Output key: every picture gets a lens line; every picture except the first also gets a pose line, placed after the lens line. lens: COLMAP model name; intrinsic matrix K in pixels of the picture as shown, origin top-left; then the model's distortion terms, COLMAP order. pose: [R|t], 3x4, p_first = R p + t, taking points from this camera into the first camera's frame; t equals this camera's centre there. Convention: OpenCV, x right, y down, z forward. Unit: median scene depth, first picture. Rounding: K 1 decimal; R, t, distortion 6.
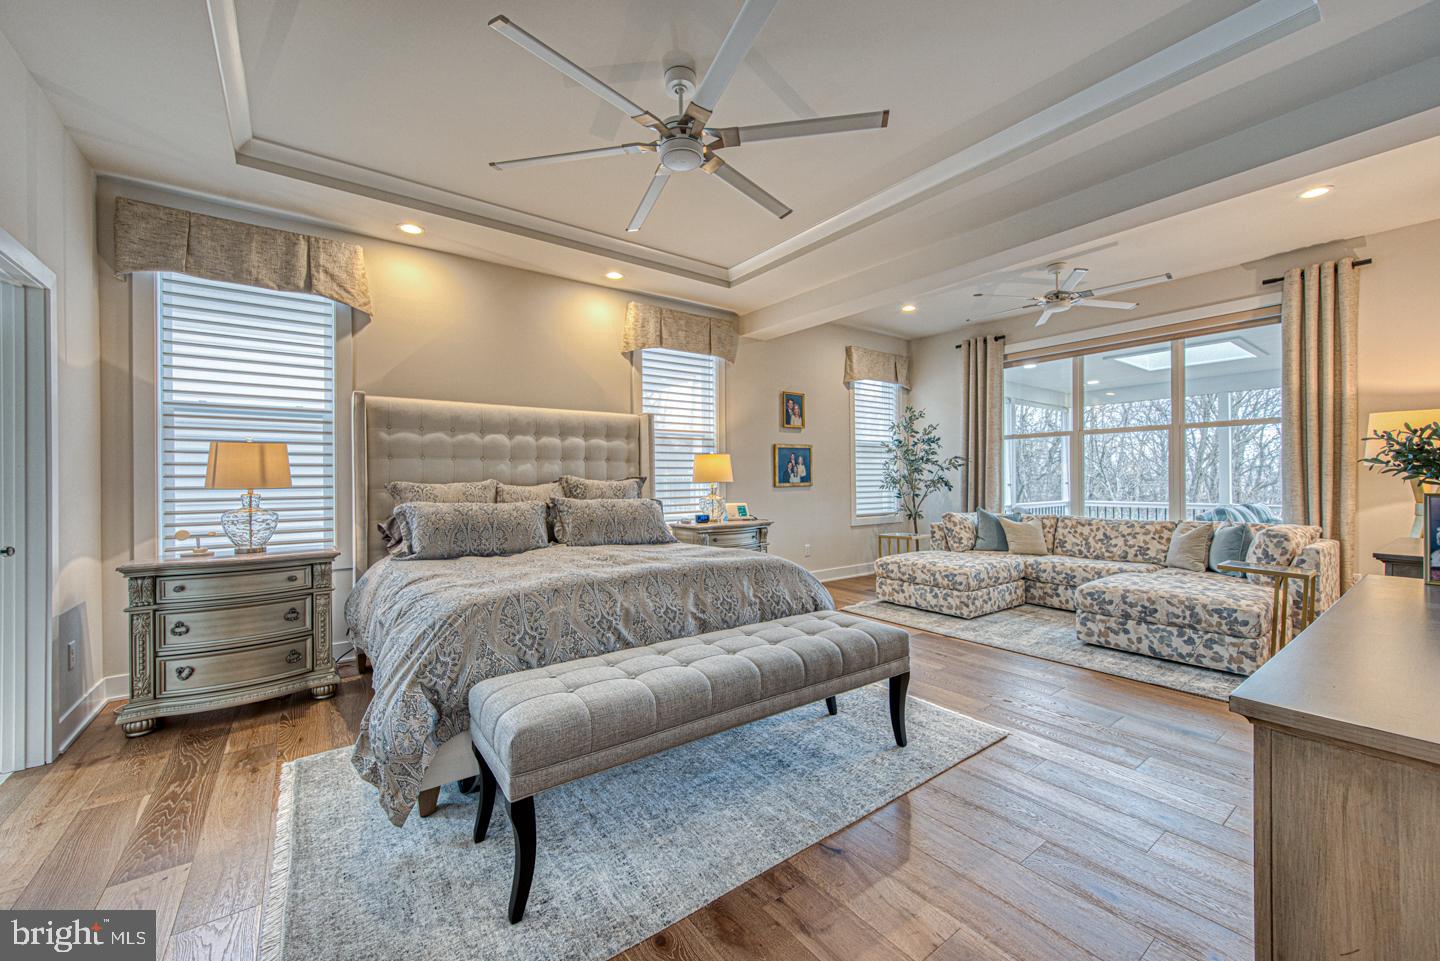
lens RADIAL K [[559.7, 0, 717.9], [0, 559.7, 479.4], [0, 0, 1]] dist [0.003553, -0.001456]
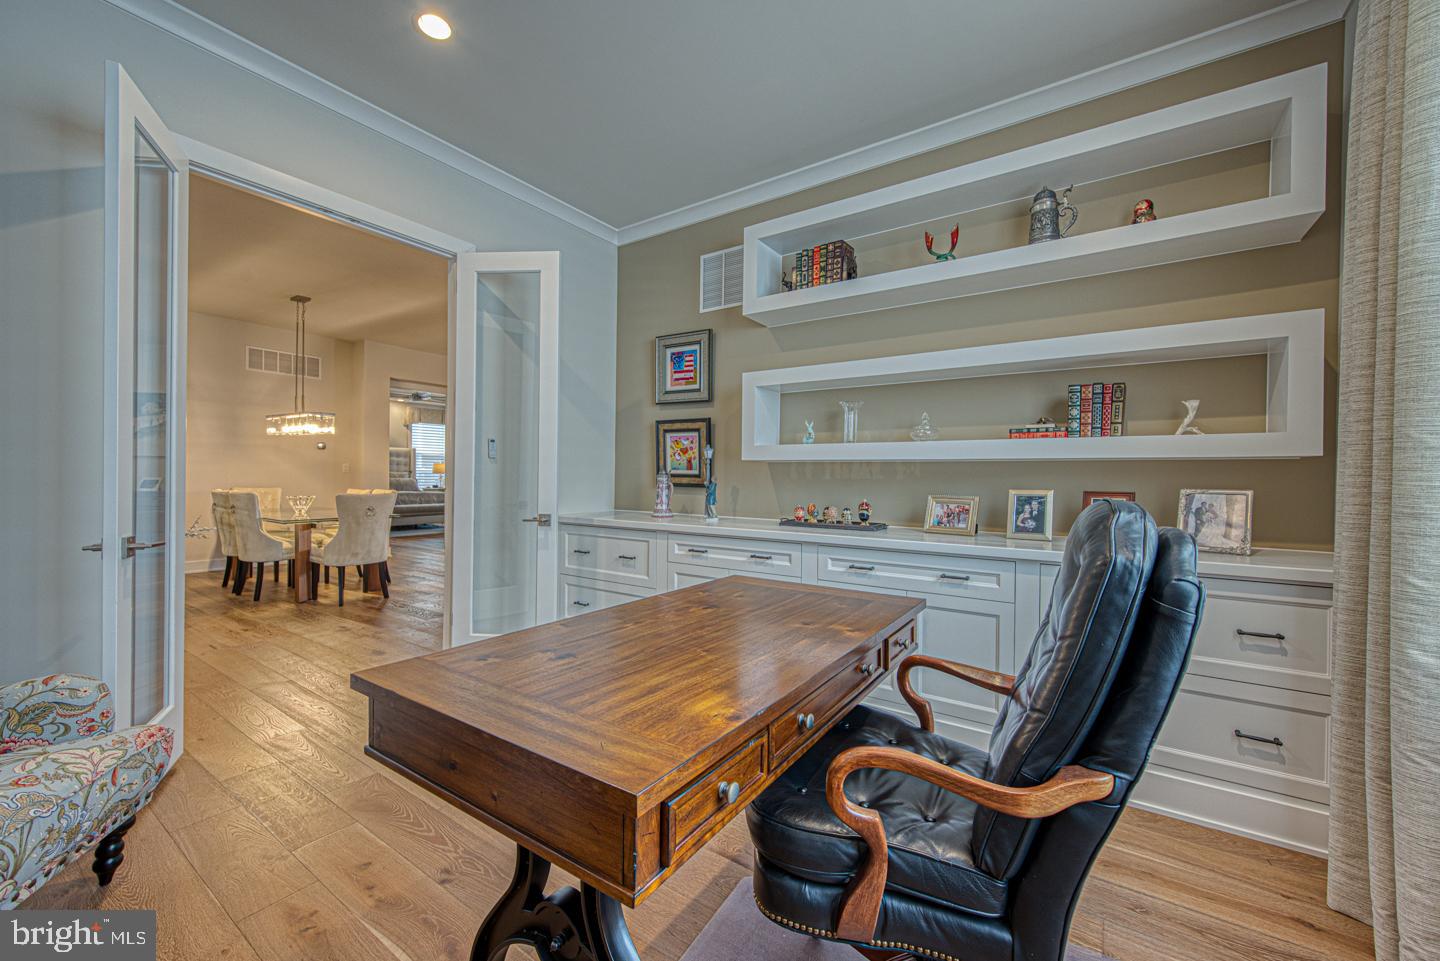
lens RADIAL K [[559.7, 0, 721.5], [0, 559.7, 479.1], [0, 0, 1]] dist [0.003553, -0.001456]
pose [[0.944068, 0.009813, 0.329606, 0.392762], [-0.012492, 0.999904, 0.006012, -0.000532], [-0.329515, -0.009793, 0.944100, -2.078245]]
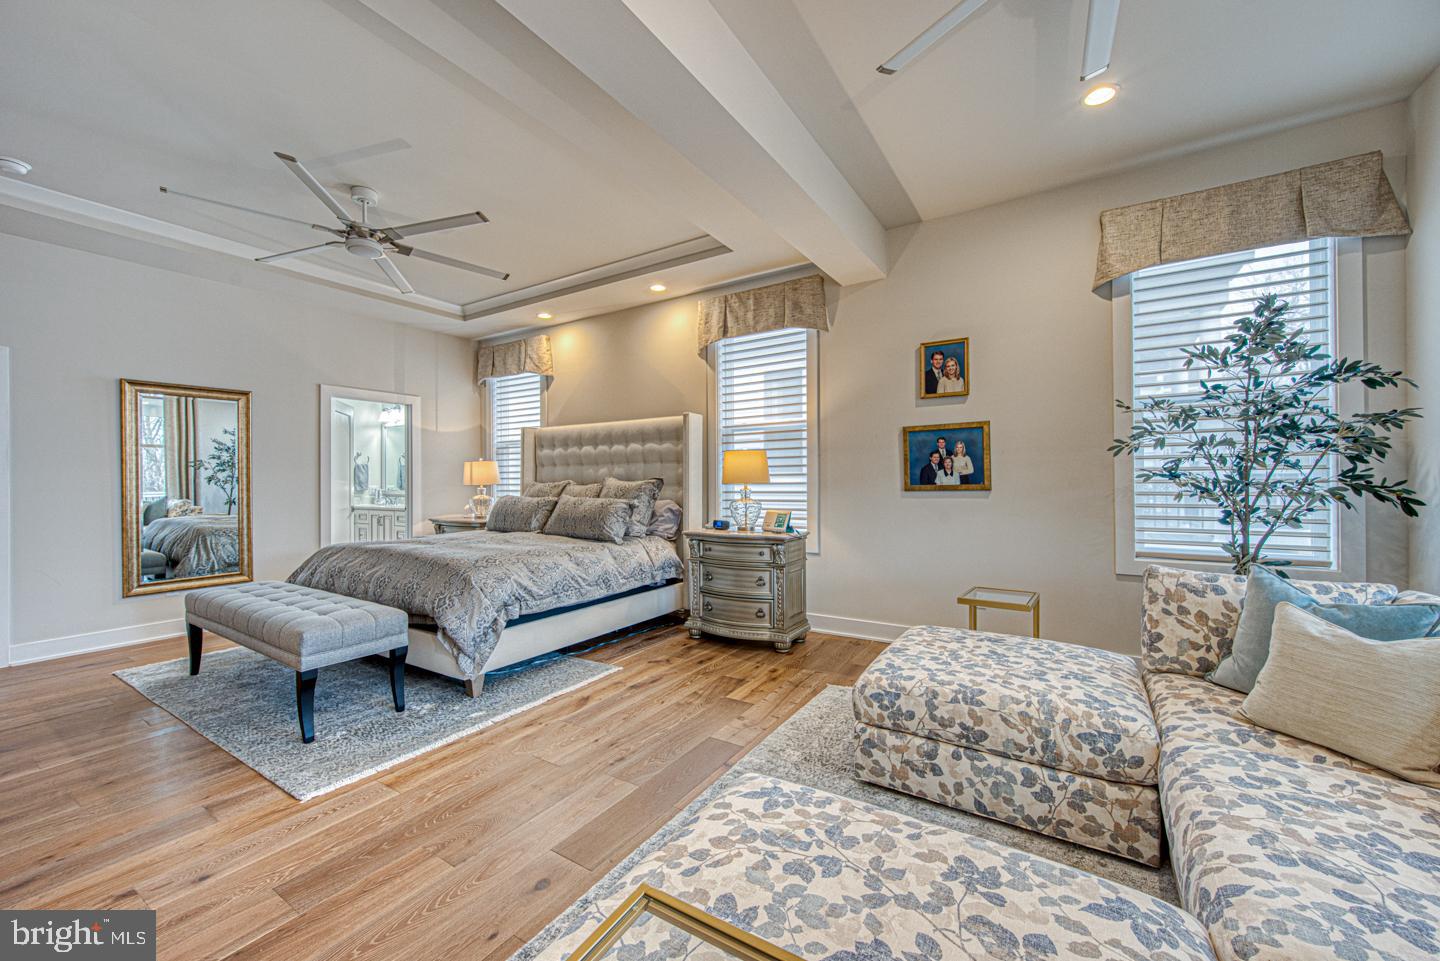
lens RADIAL K [[559.7, 0, 718.4], [0, 559.7, 478.8], [0, 0, 1]] dist [0.003553, -0.001456]
pose [[0.358781, 0.002296, -0.933419, 0.800863], [0.005675, 0.999973, 0.004641, -0.006602], [0.933404, -0.006962, 0.358758, 0.685899]]
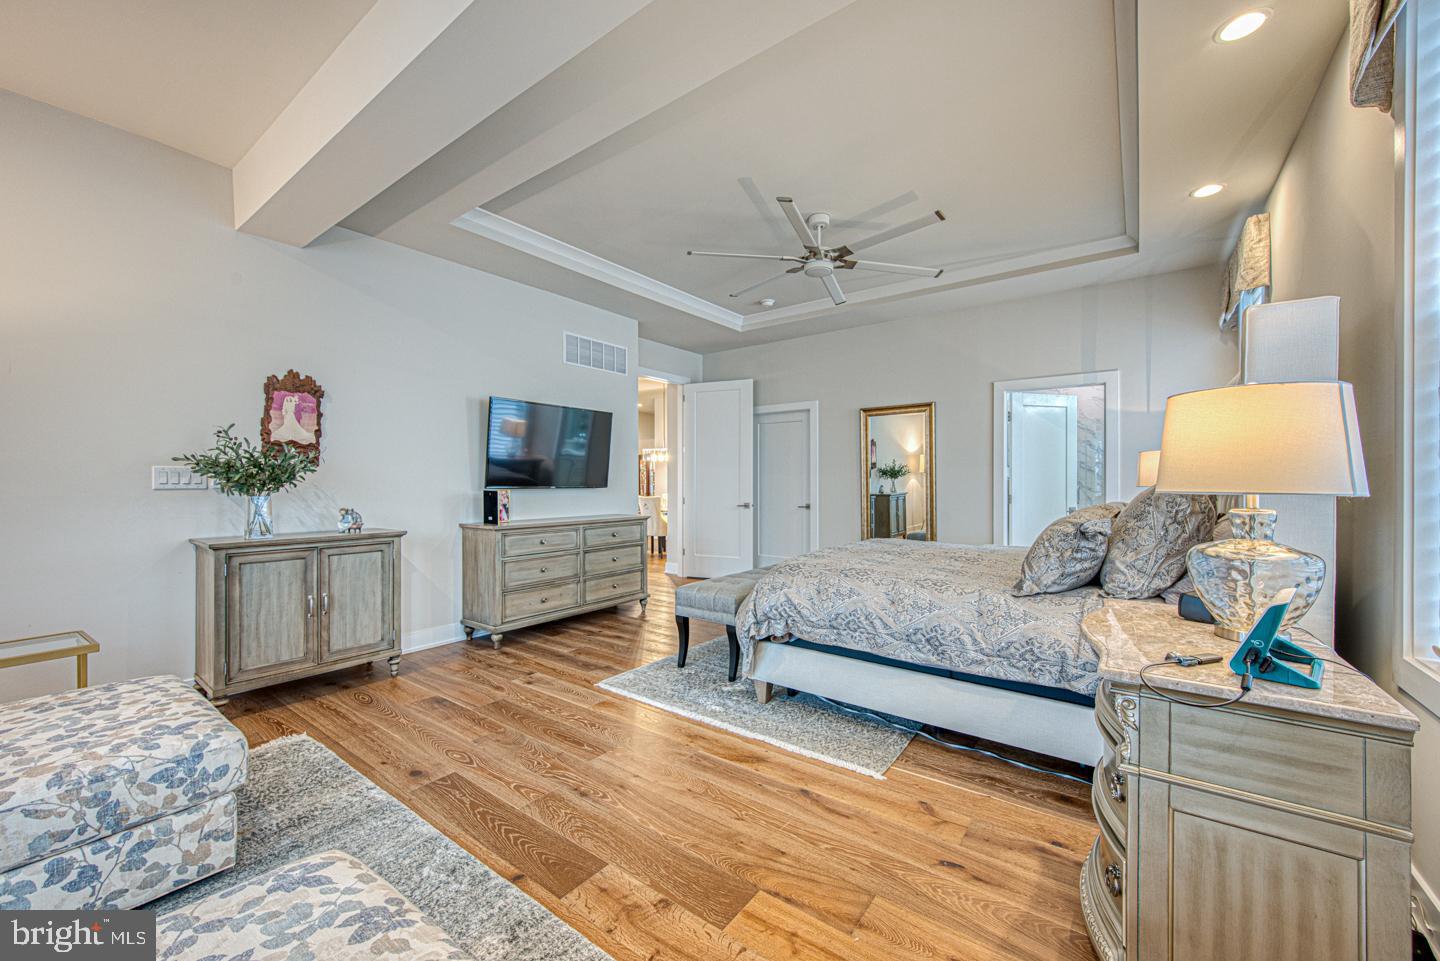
lens RADIAL K [[559.7, 0, 719.7], [0, 559.7, 478.5], [0, 0, 1]] dist [0.003553, -0.001456]
pose [[-0.957787, 0.007085, -0.287392, 0.330401], [0.008833, 0.999950, -0.004786, -0.003271], [0.287344, -0.007123, -0.957801, 1.238649]]
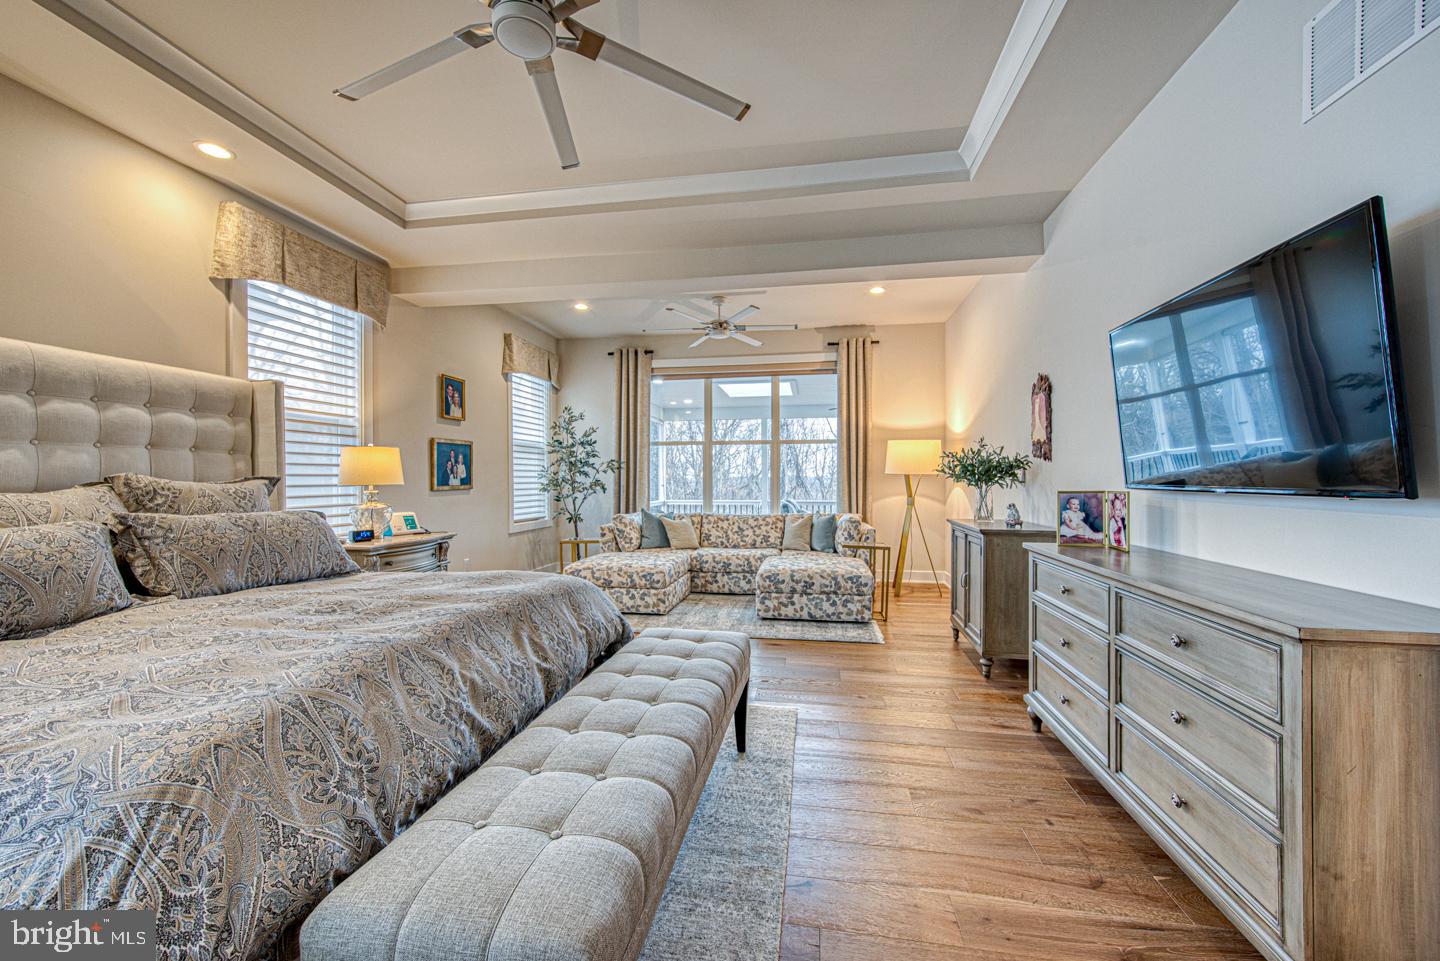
lens RADIAL K [[559.7, 0, 719.0], [0, 559.7, 479.5], [0, 0, 1]] dist [0.003553, -0.001456]
pose [[0.721405, 0.005326, 0.692493, -0.198477], [-0.002423, 0.999984, -0.005167, 0.000494], [-0.692509, 0.002049, 0.721406, 0.160178]]
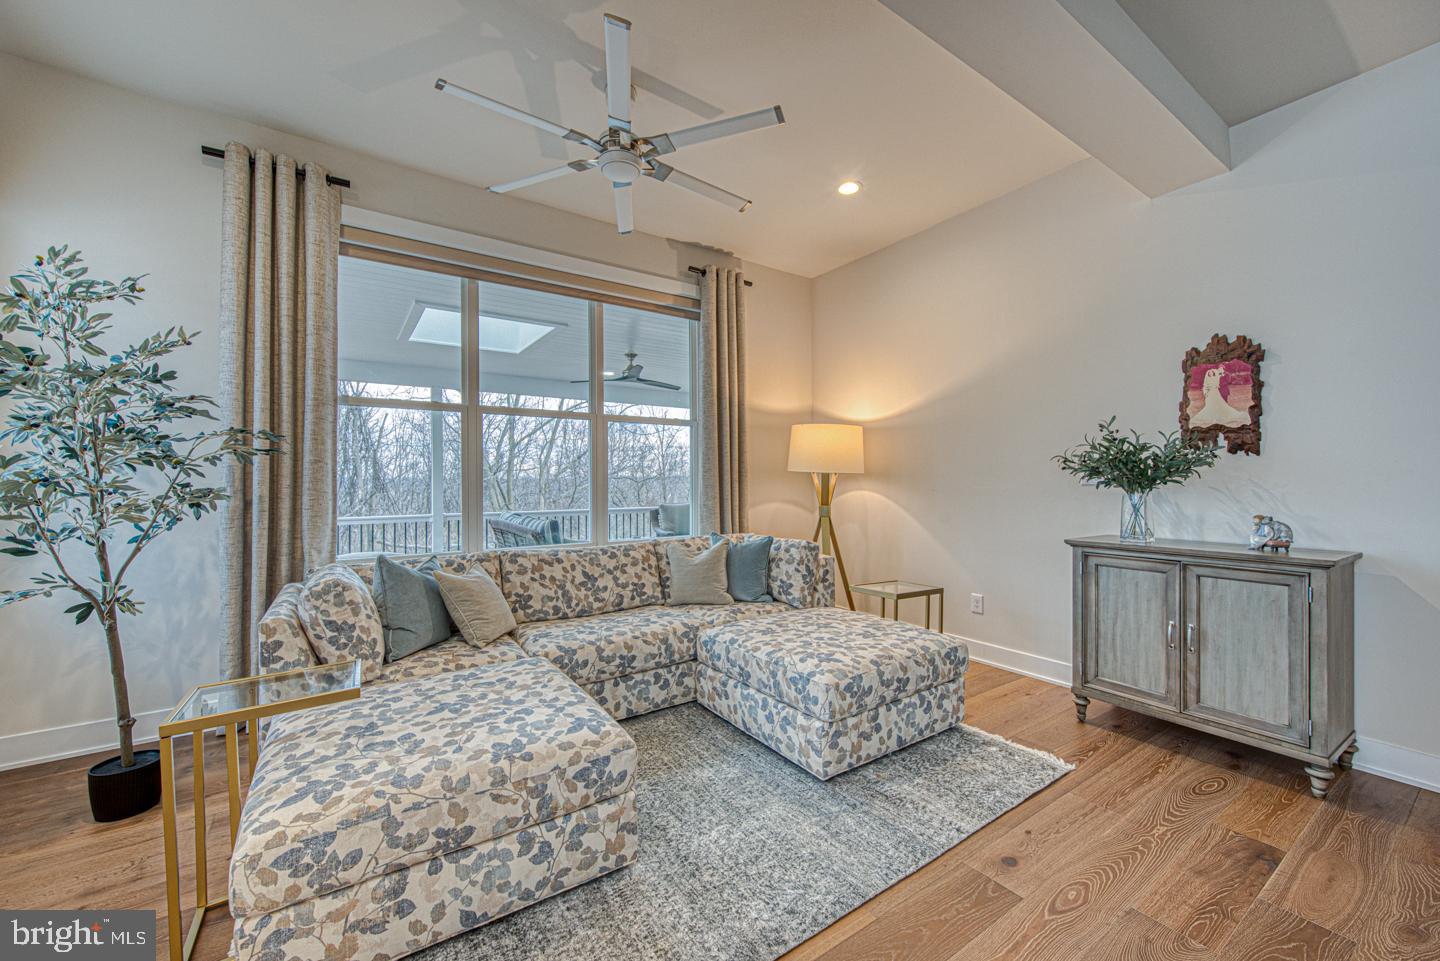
lens RADIAL K [[559.7, 0, 719.0], [0, 559.7, 479.5], [0, 0, 1]] dist [0.003553, -0.001456]
pose [[0.038831, 0.008052, 0.999213, 0.070441], [0.003788, 0.999959, -0.008205, -0.002330], [-0.999239, 0.004103, 0.038799, 0.878961]]
